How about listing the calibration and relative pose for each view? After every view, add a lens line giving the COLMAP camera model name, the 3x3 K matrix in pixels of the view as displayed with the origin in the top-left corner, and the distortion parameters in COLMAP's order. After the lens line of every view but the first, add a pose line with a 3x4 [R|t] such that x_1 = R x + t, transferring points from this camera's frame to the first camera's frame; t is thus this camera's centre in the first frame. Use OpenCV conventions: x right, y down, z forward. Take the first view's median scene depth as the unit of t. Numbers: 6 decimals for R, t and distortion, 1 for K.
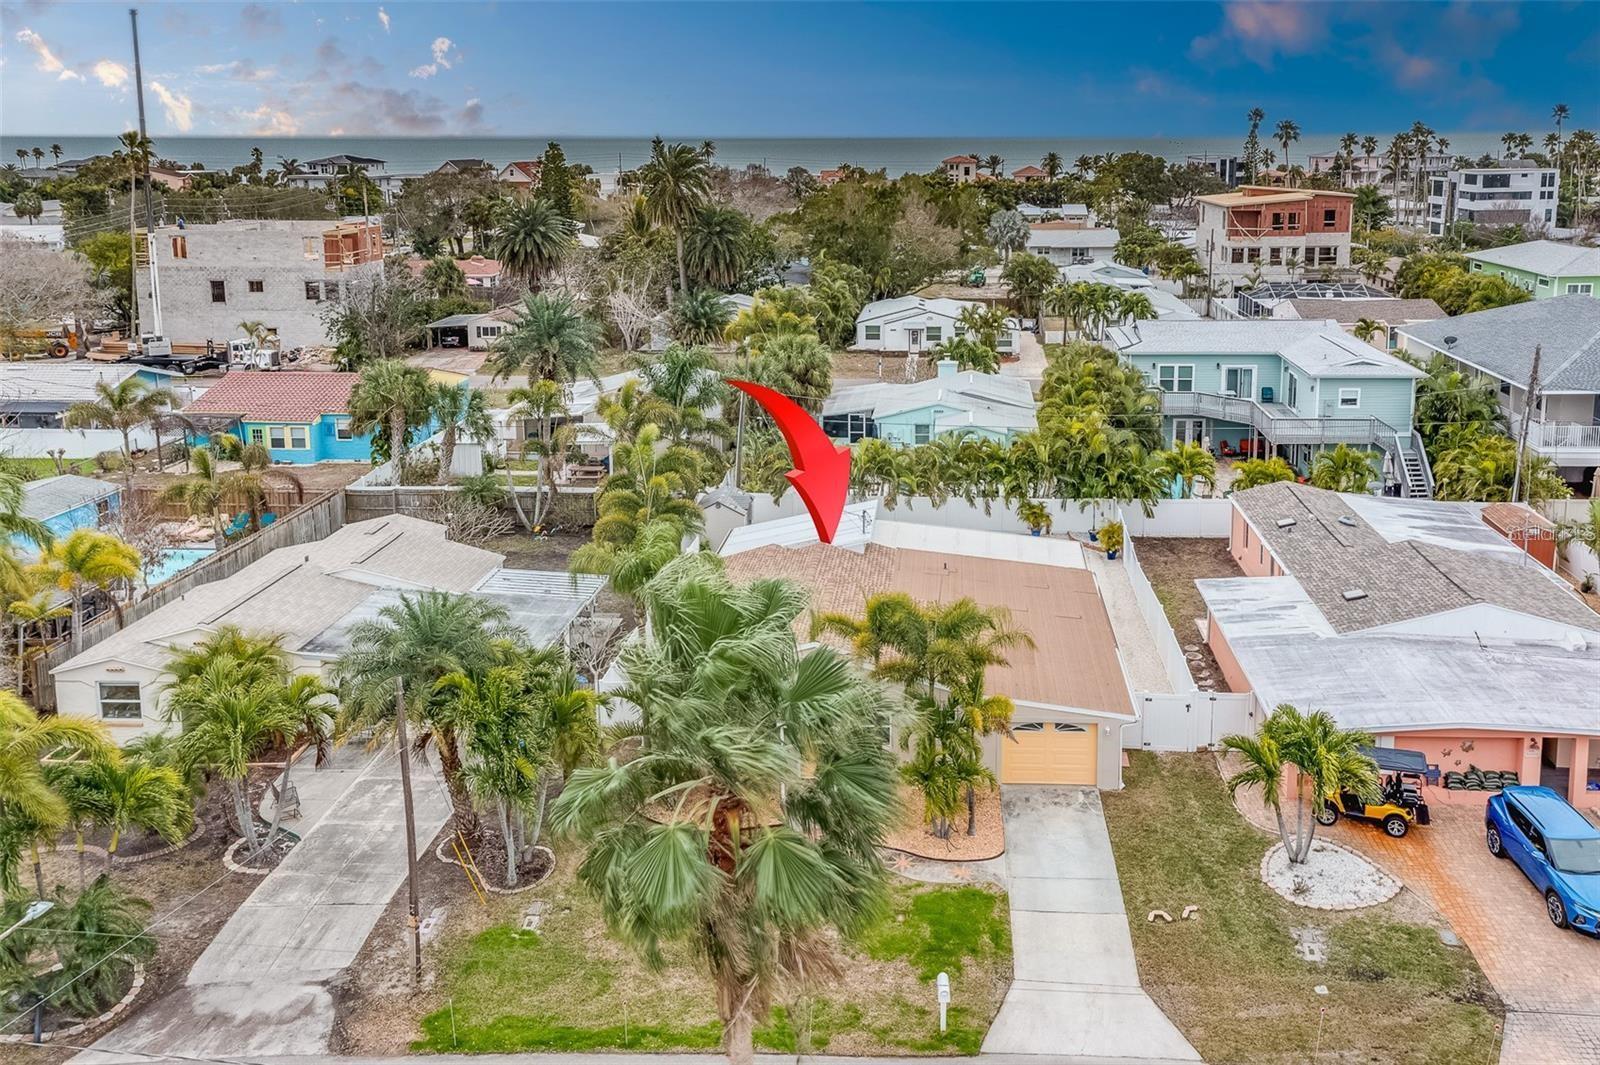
lens RADIAL K [[1922.0, 0, 800.0], [0, 1922.0, 484.8], [0, 0, 1]] dist [0.108093, 0.082317]
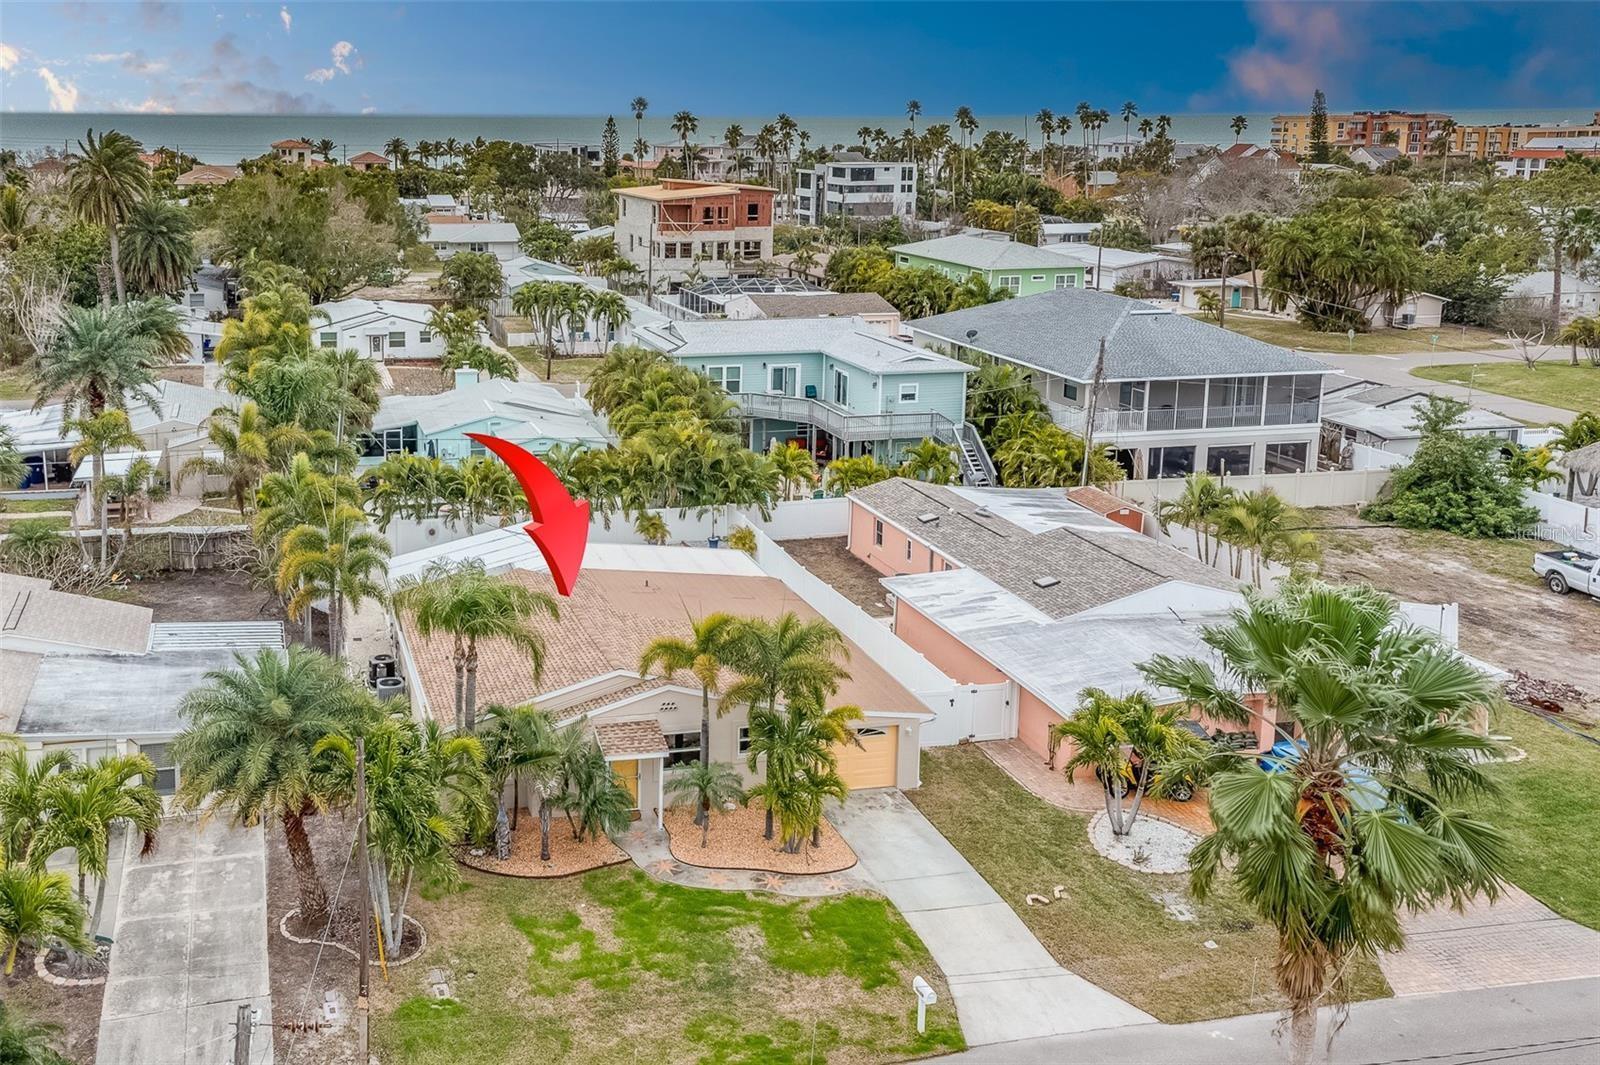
lens RADIAL K [[2047.4, 0, 800.0], [0, 2047.4, 532.5], [0, 0, 1]] dist [0.098419, 0.065551]
pose [[0.937322, -0.063358, 0.342657, -0.136710], [0.056382, 0.997950, 0.030294, -0.006933], [-0.343873, -0.009076, 0.938972, 0.003512]]
